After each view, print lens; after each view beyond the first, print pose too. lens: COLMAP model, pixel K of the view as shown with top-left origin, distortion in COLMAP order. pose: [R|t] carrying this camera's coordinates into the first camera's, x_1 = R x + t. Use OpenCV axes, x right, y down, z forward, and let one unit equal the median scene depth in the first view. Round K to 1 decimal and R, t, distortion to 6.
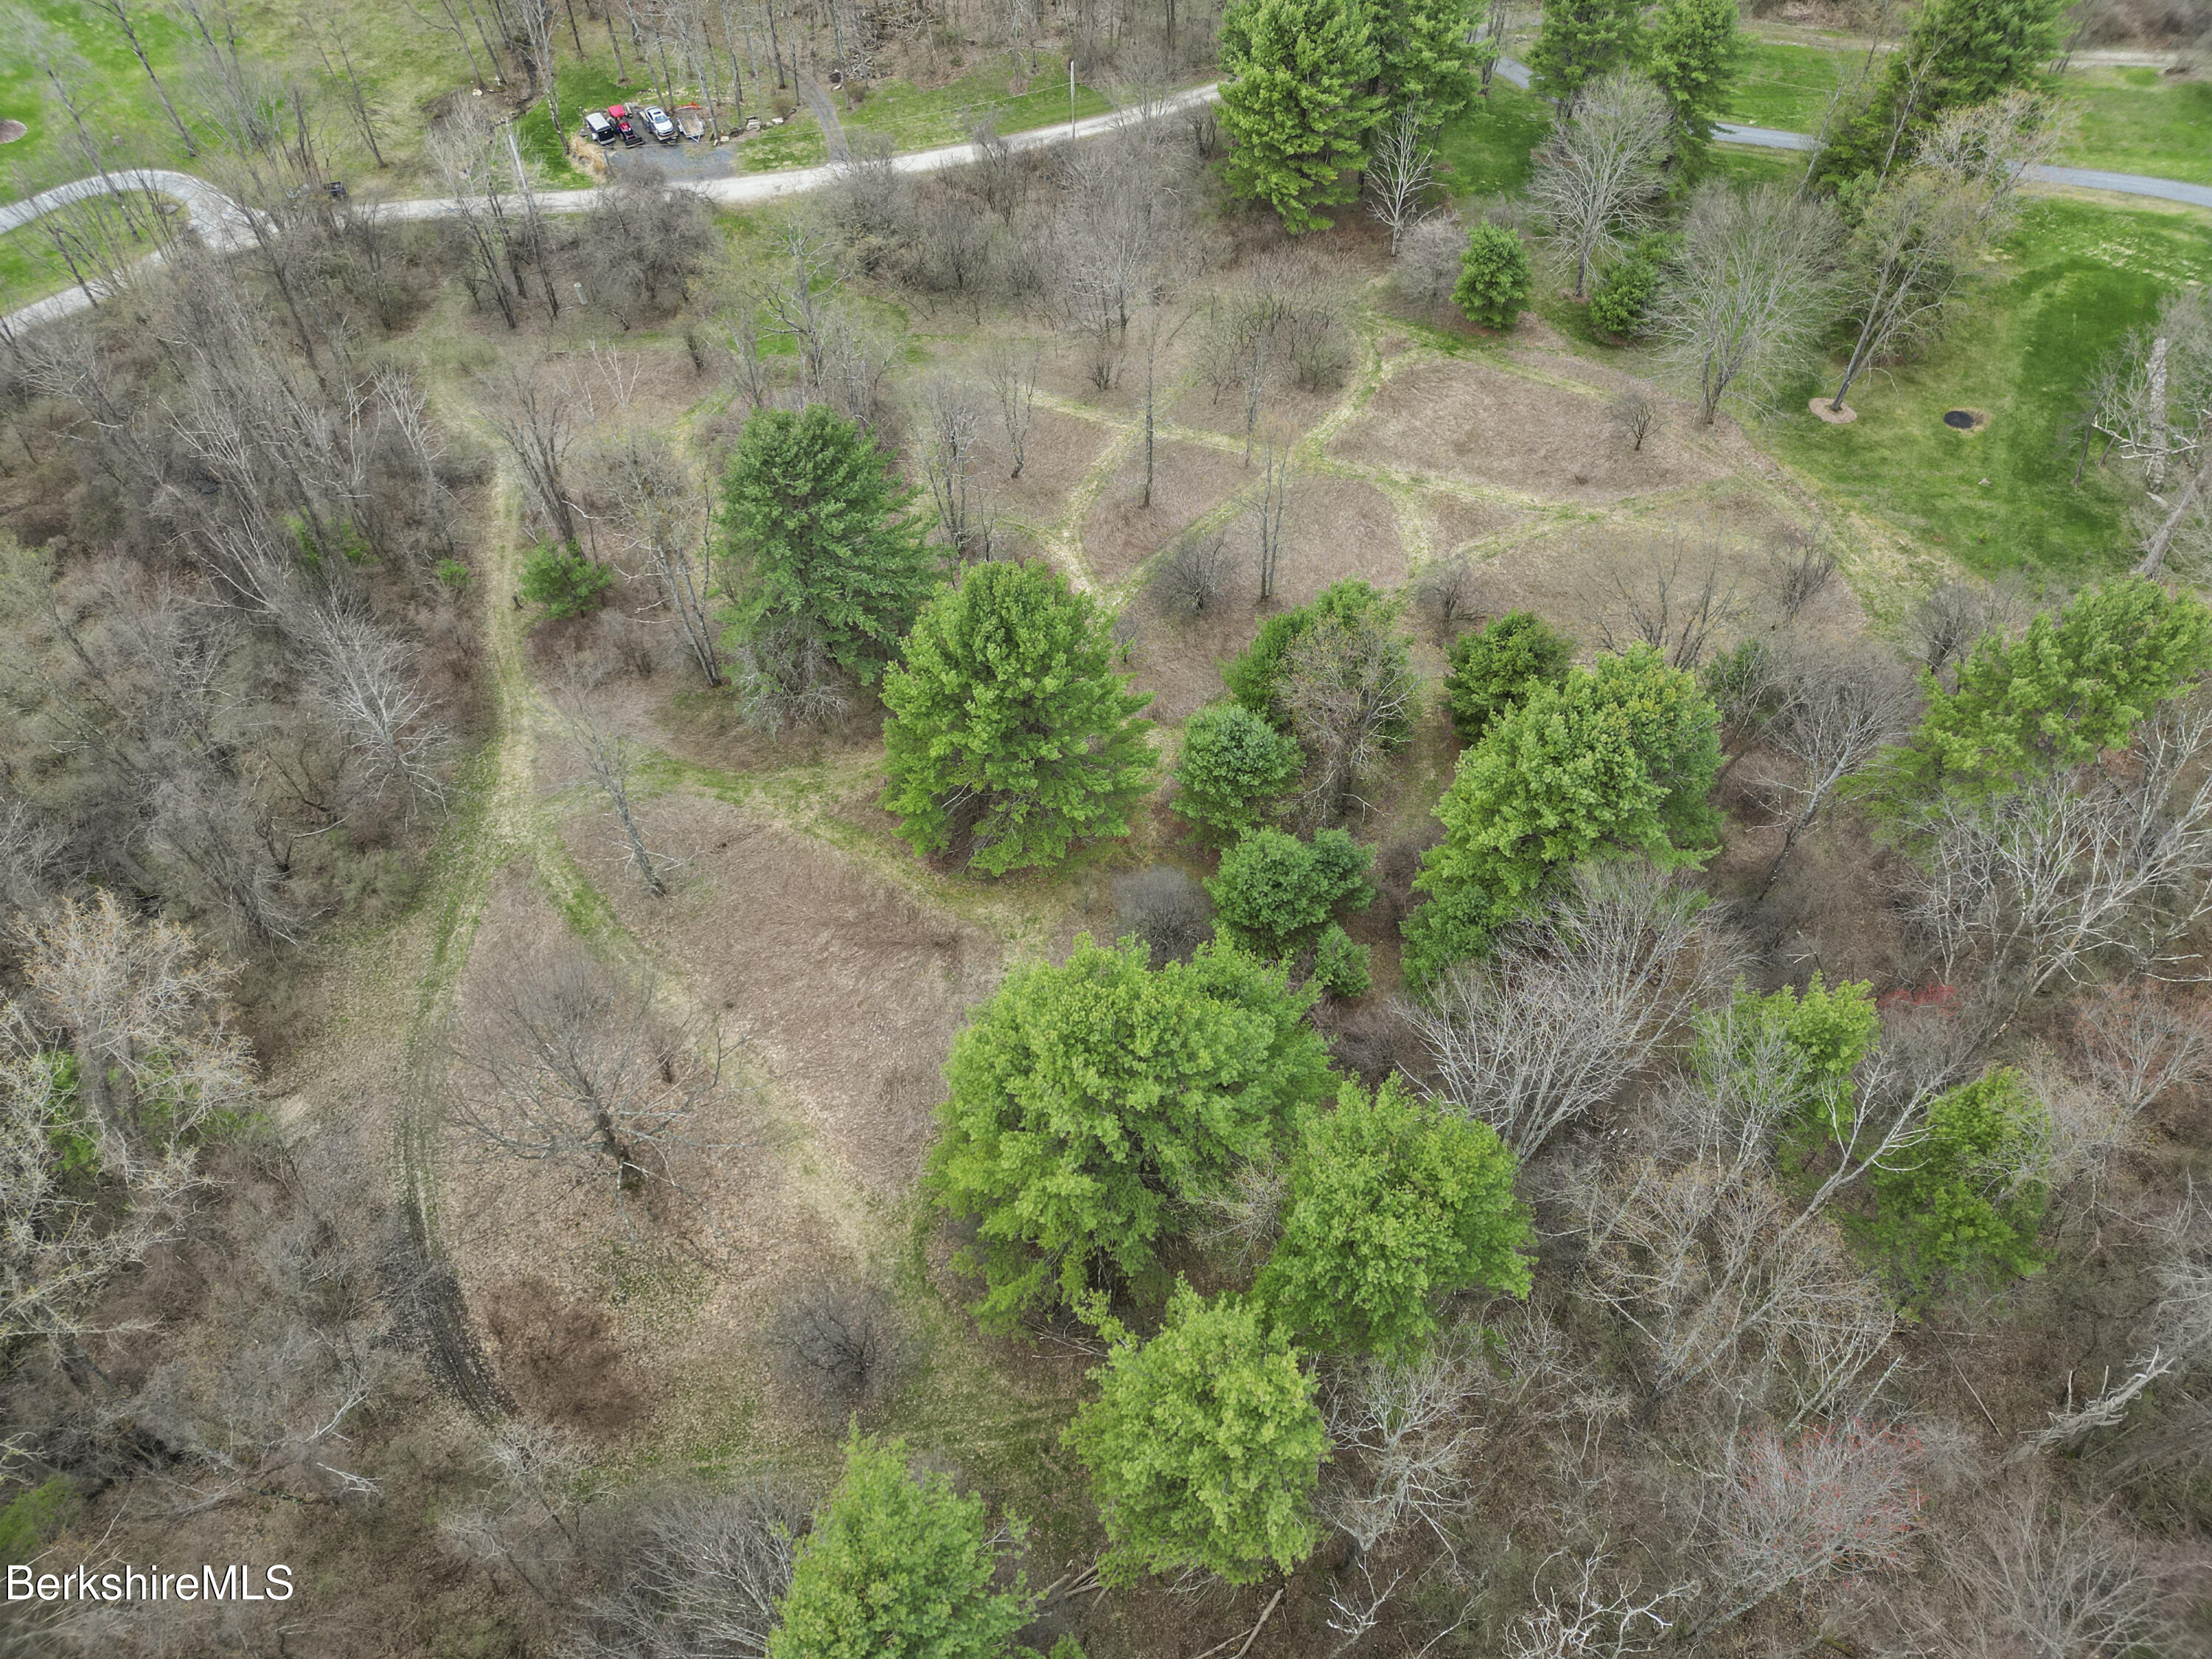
lens RADIAL K [[1604.6, 0, 1103.3], [0, 1604.6, 816.1], [0, 0, 1]] dist [0.075365, -0.069332]
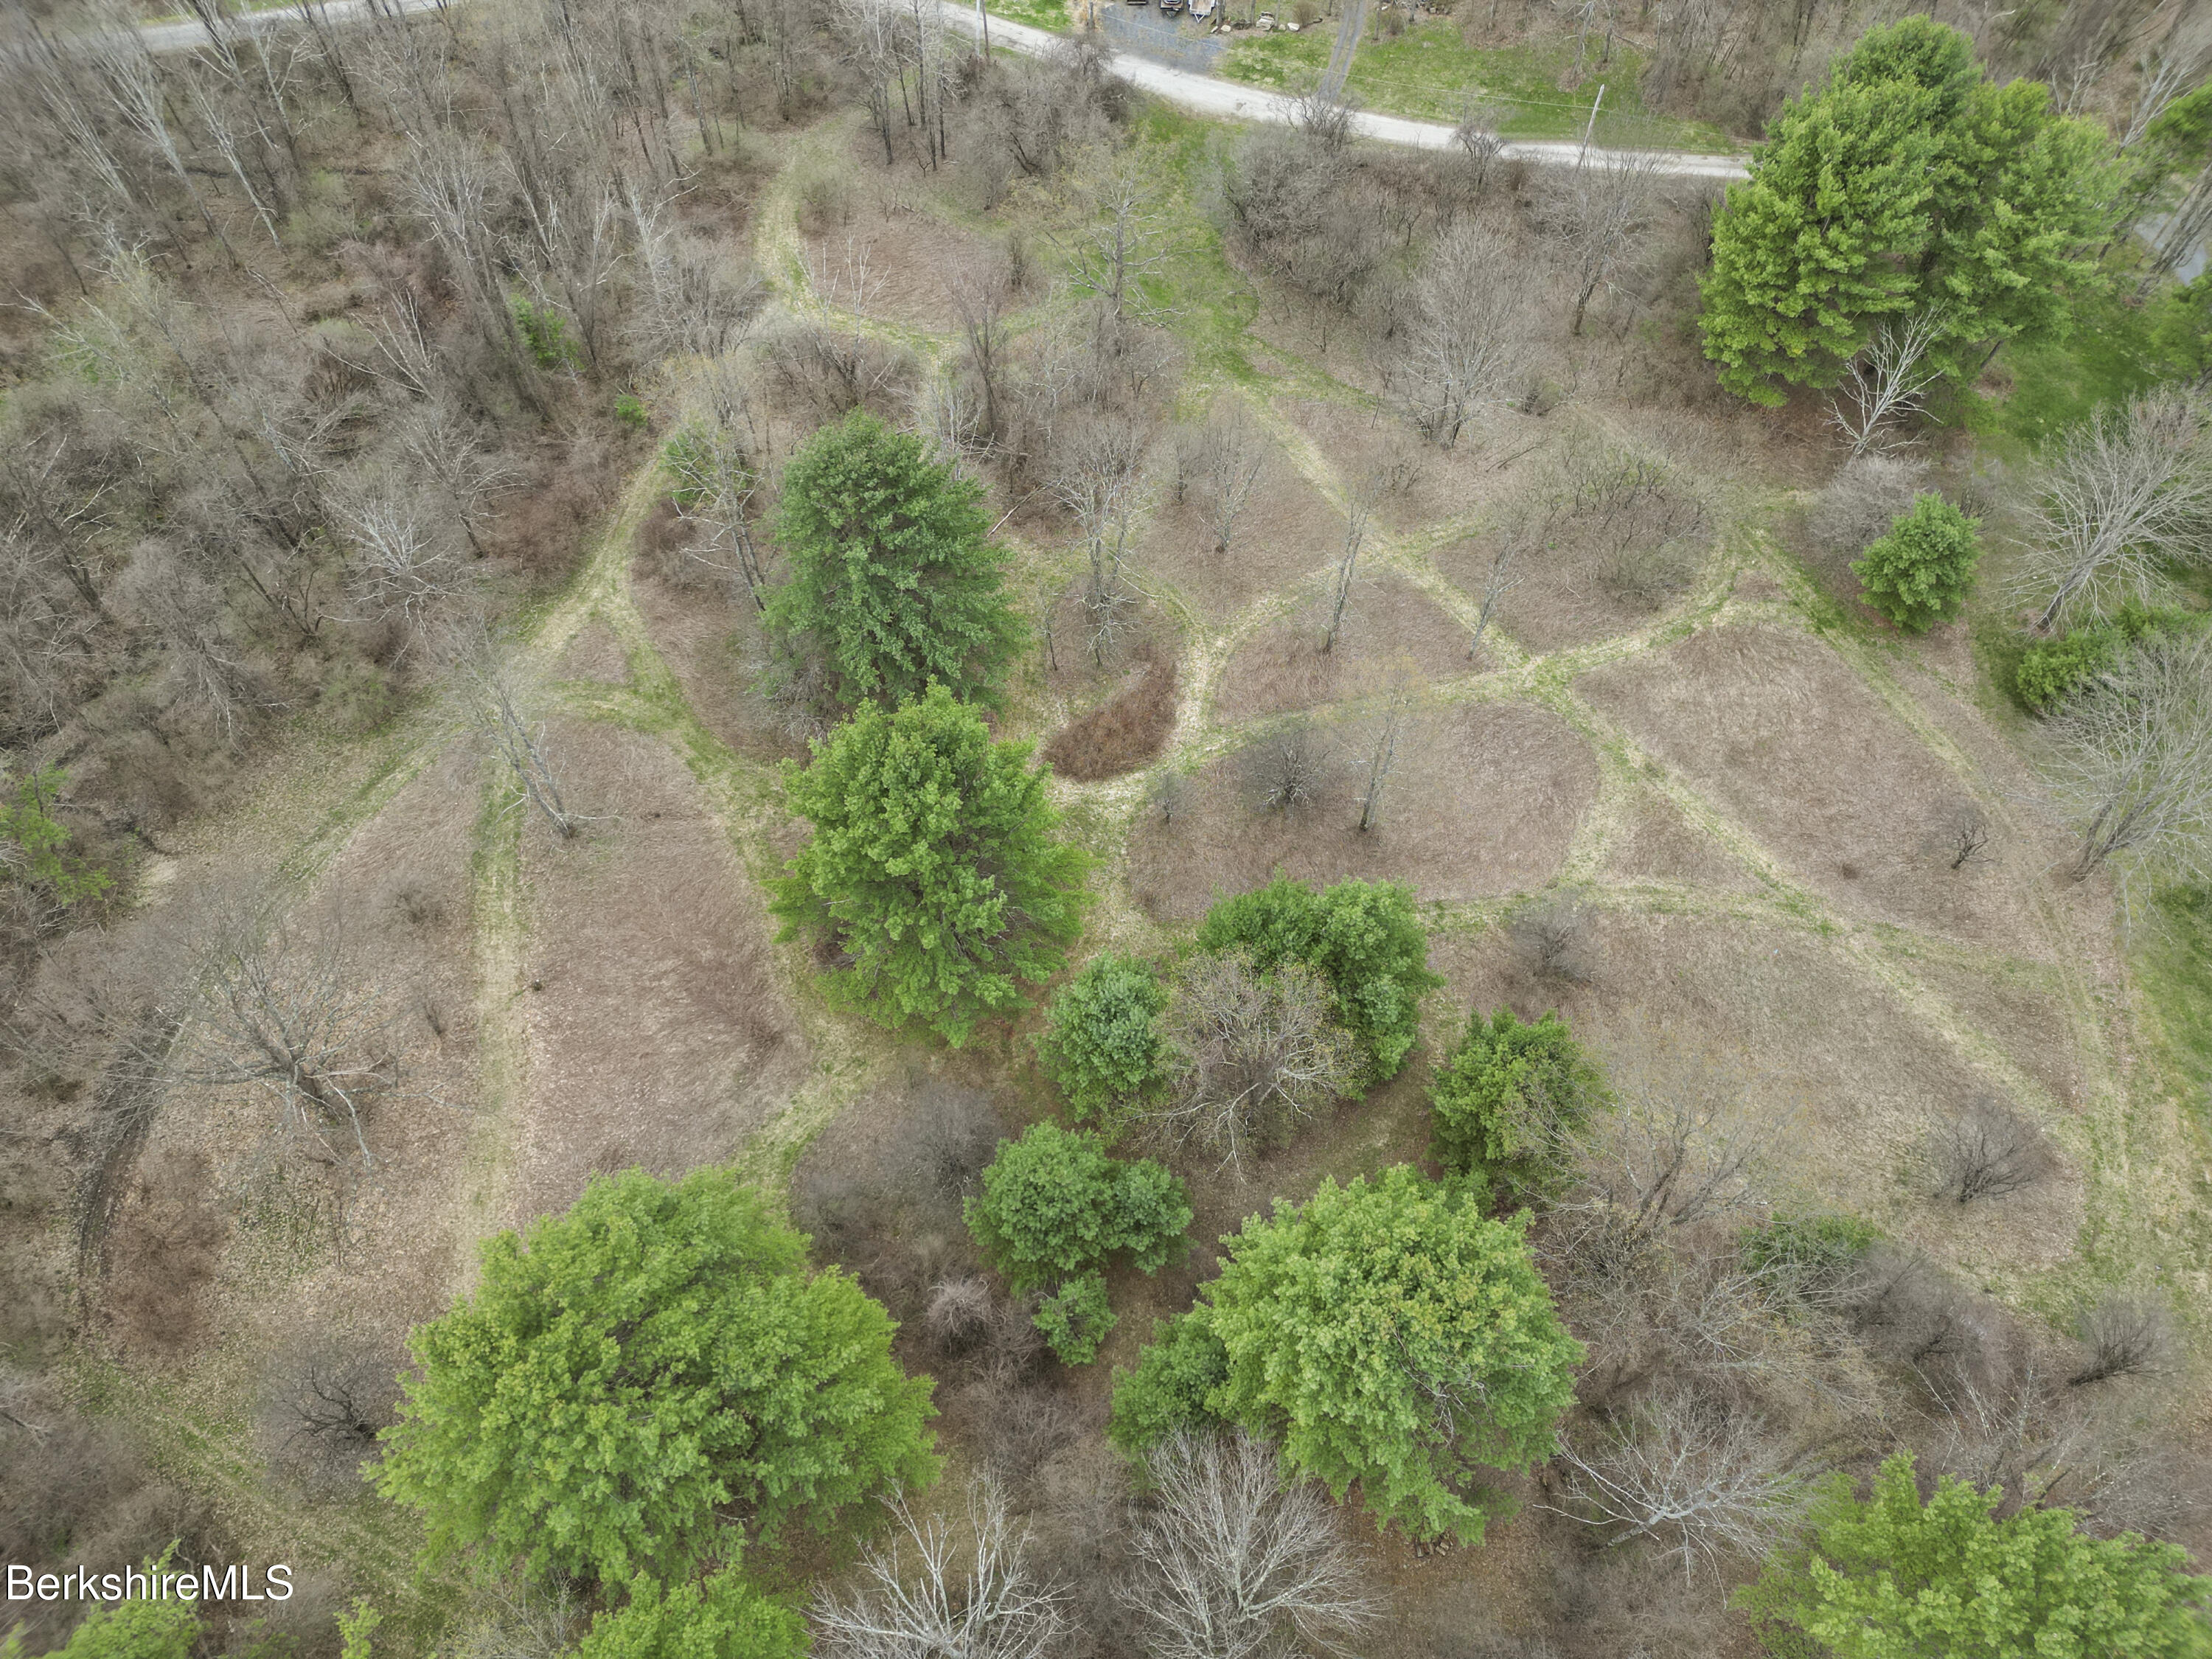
lens RADIAL K [[1561.5, 0, 1106.0], [0, 1561.5, 829.5], [0, 0, 1]] dist [0.064601, -0.058138]
pose [[0.839628, 0.470144, -0.272011, 0.186671], [-0.430837, 0.881424, 0.193573, -0.209419], [0.330764, -0.045337, 0.942624, 0.179852]]
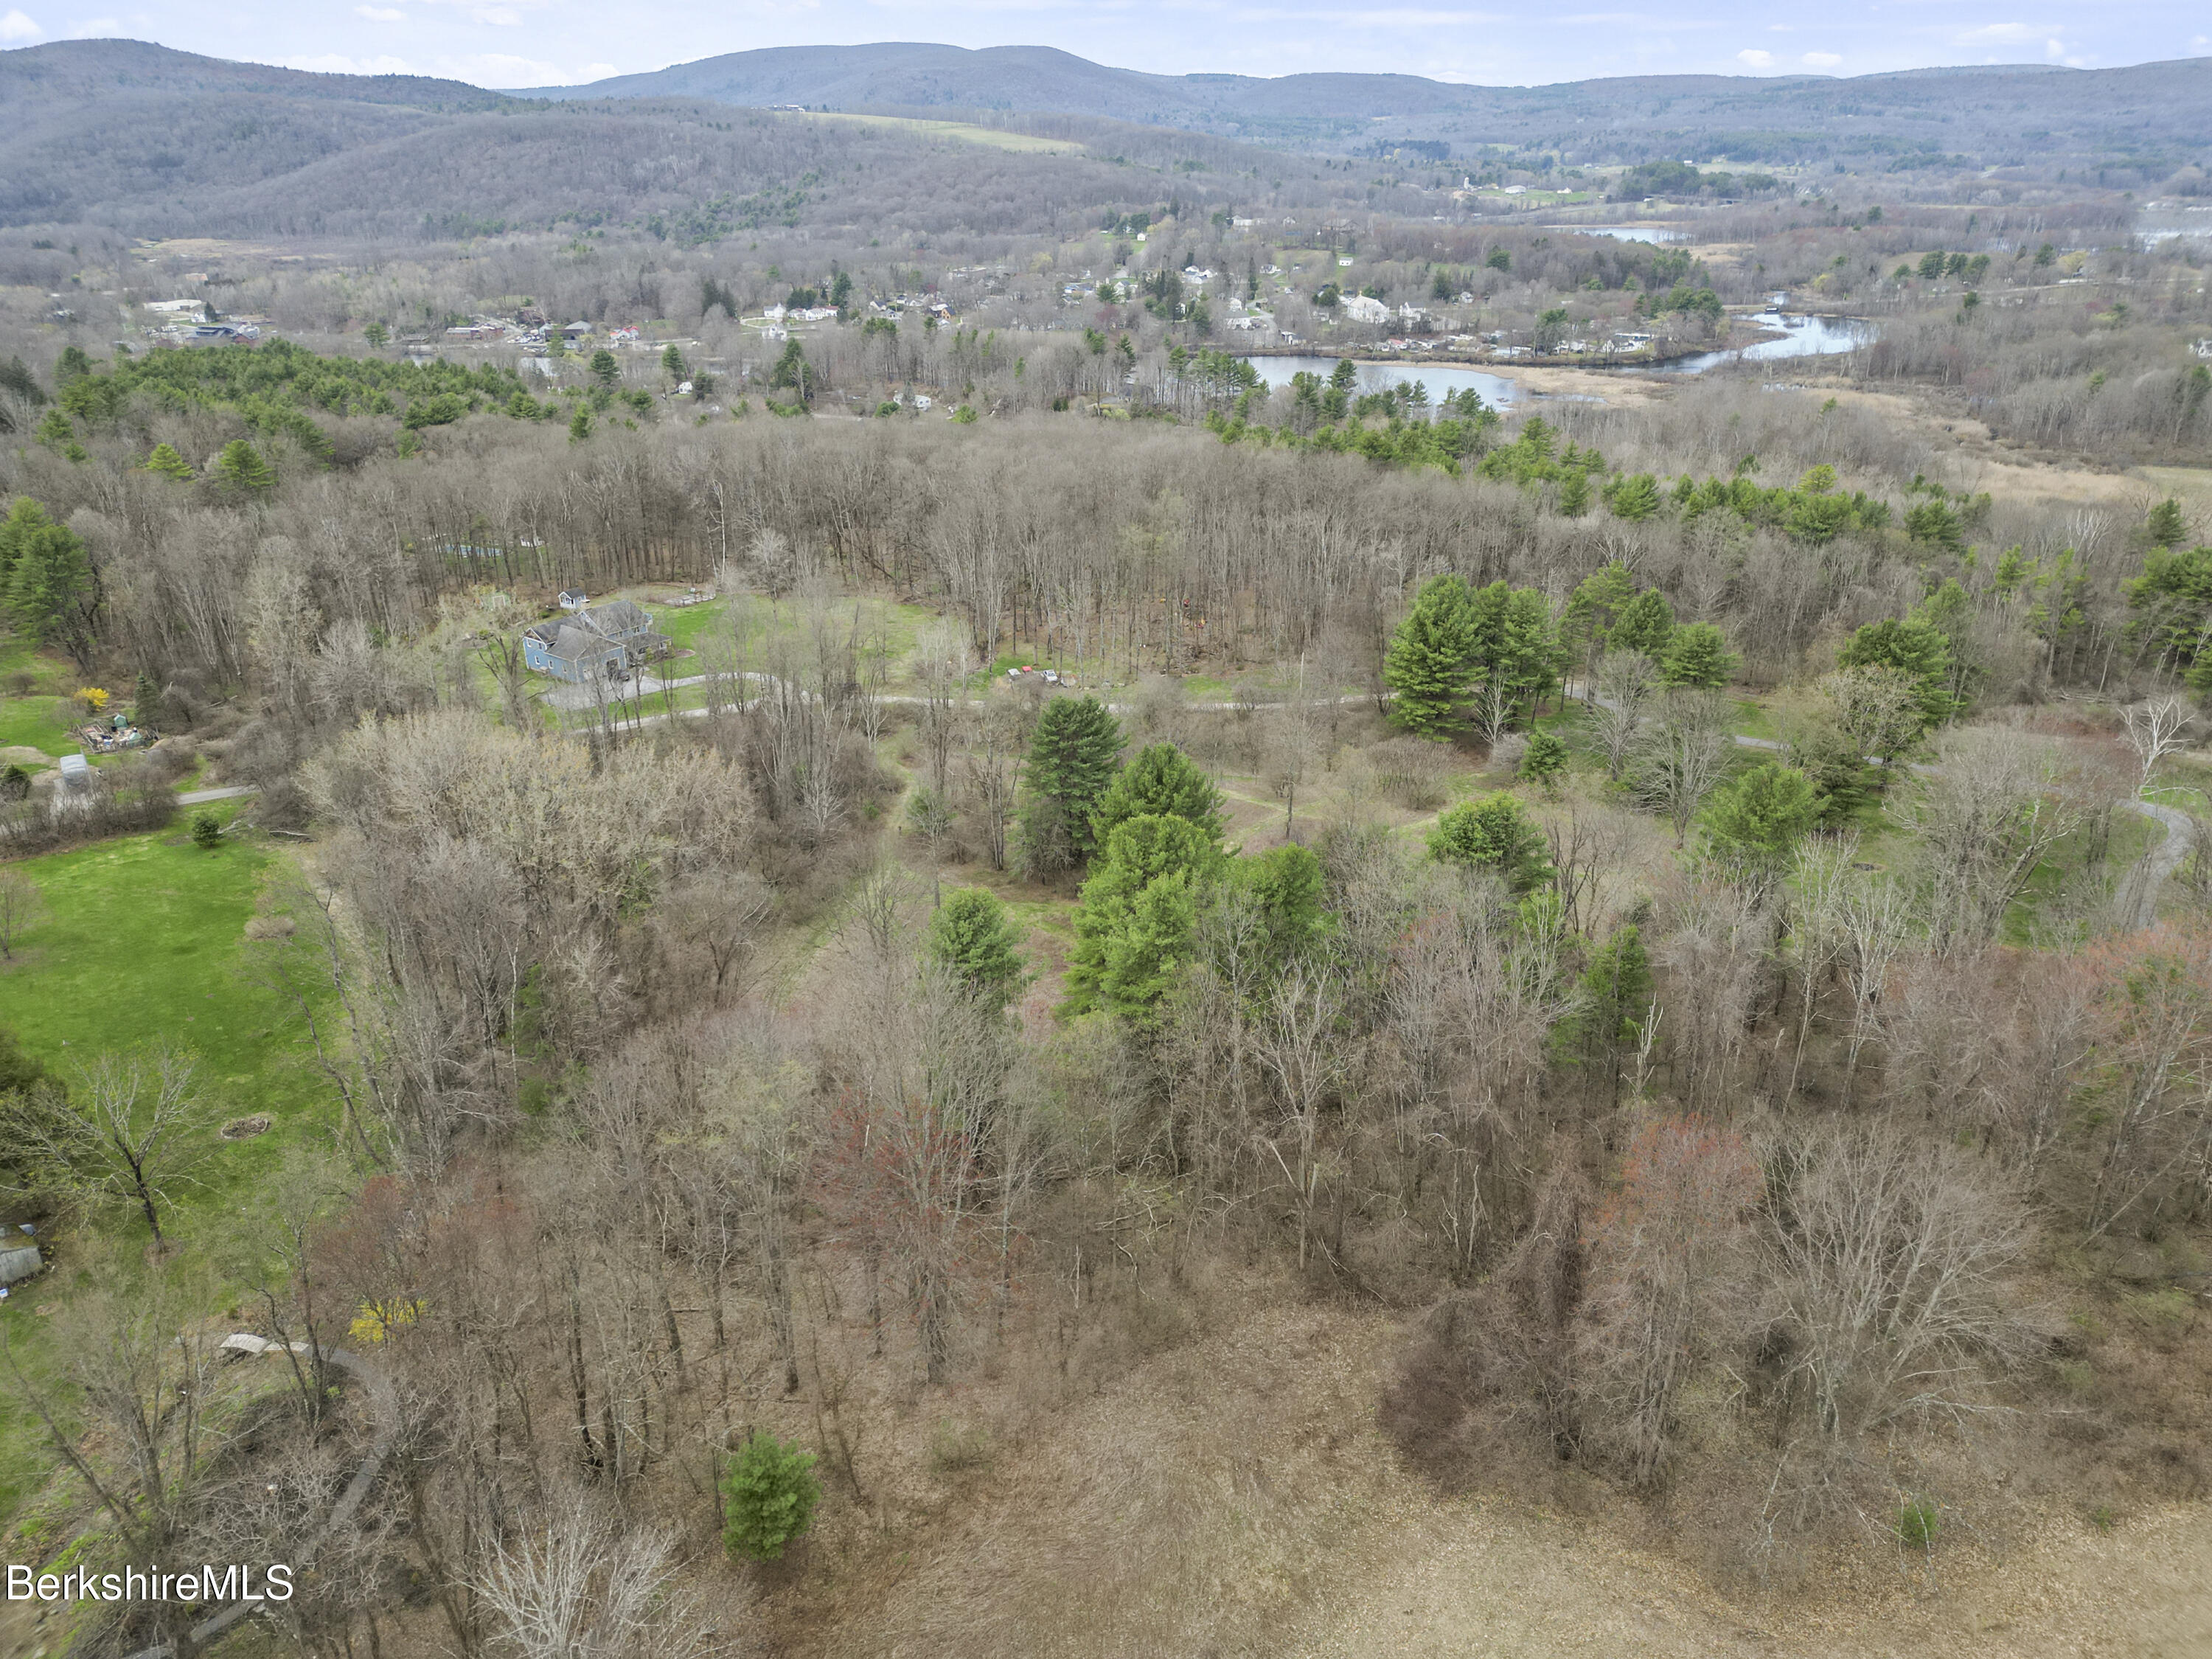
lens RADIAL K [[1604.6, 0, 1103.3], [0, 1604.6, 816.1], [0, 0, 1]] dist [0.075365, -0.069332]
pose [[0.966186, 0.111806, -0.232346, 0.205378], [-0.211152, 0.860252, -0.464092, 0.526975], [0.147988, 0.497460, 0.854771, -0.358636]]
